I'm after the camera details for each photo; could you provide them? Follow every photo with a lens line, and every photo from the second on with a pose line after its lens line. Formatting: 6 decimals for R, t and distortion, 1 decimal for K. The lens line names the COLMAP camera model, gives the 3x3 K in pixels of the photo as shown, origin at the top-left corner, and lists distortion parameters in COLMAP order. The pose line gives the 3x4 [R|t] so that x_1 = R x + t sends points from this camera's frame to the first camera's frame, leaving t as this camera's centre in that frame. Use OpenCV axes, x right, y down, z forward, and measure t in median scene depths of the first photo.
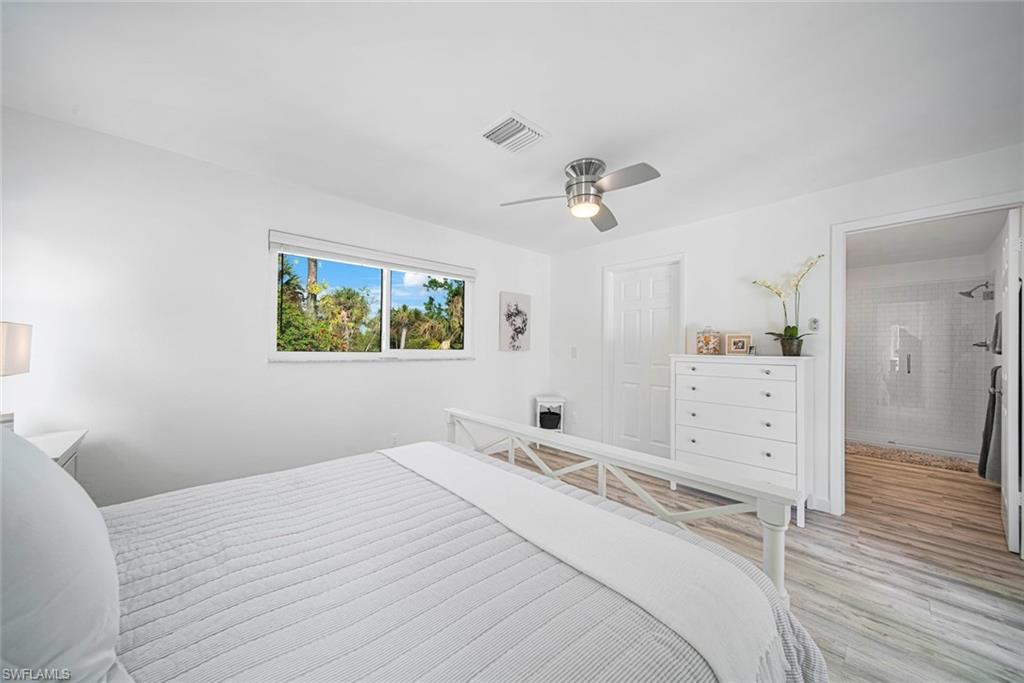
lens RADIAL K [[356.6, 0, 508.1], [0, 356.6, 347.0], [0, 0, 1]] dist [0.002056, -0.003294]
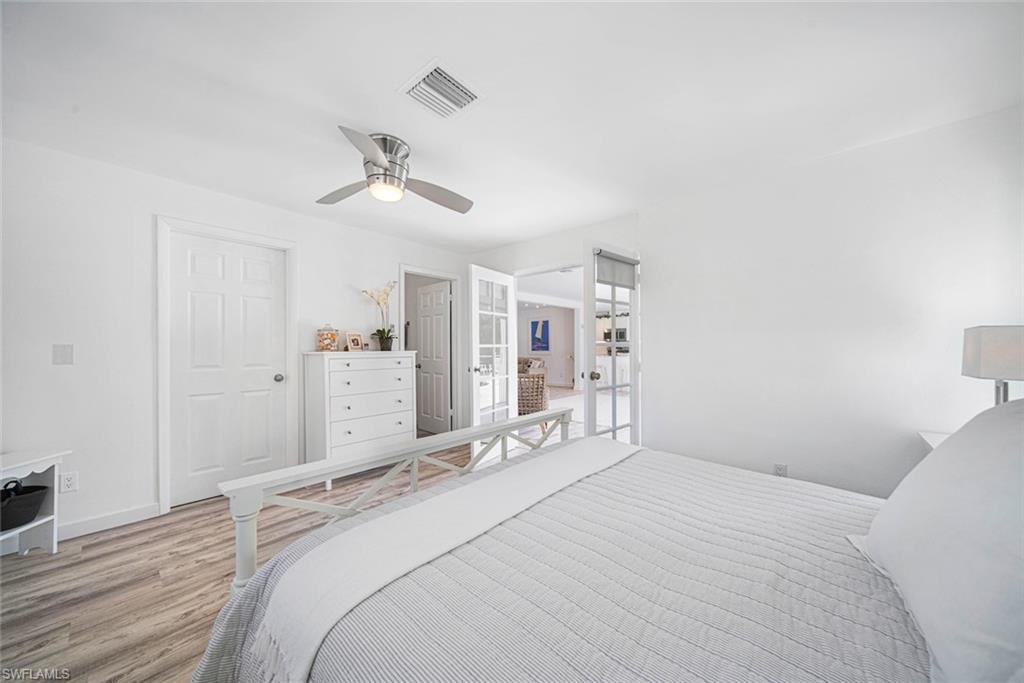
lens RADIAL K [[356.6, 0, 508.1], [0, 356.6, 347.0], [0, 0, 1]] dist [0.002056, -0.003294]
pose [[-0.116074, -0.007234, 0.993214, -0.591297], [-0.003047, 0.999971, 0.006927, 0.000043], [-0.993236, -0.002223, -0.116092, 0.657038]]
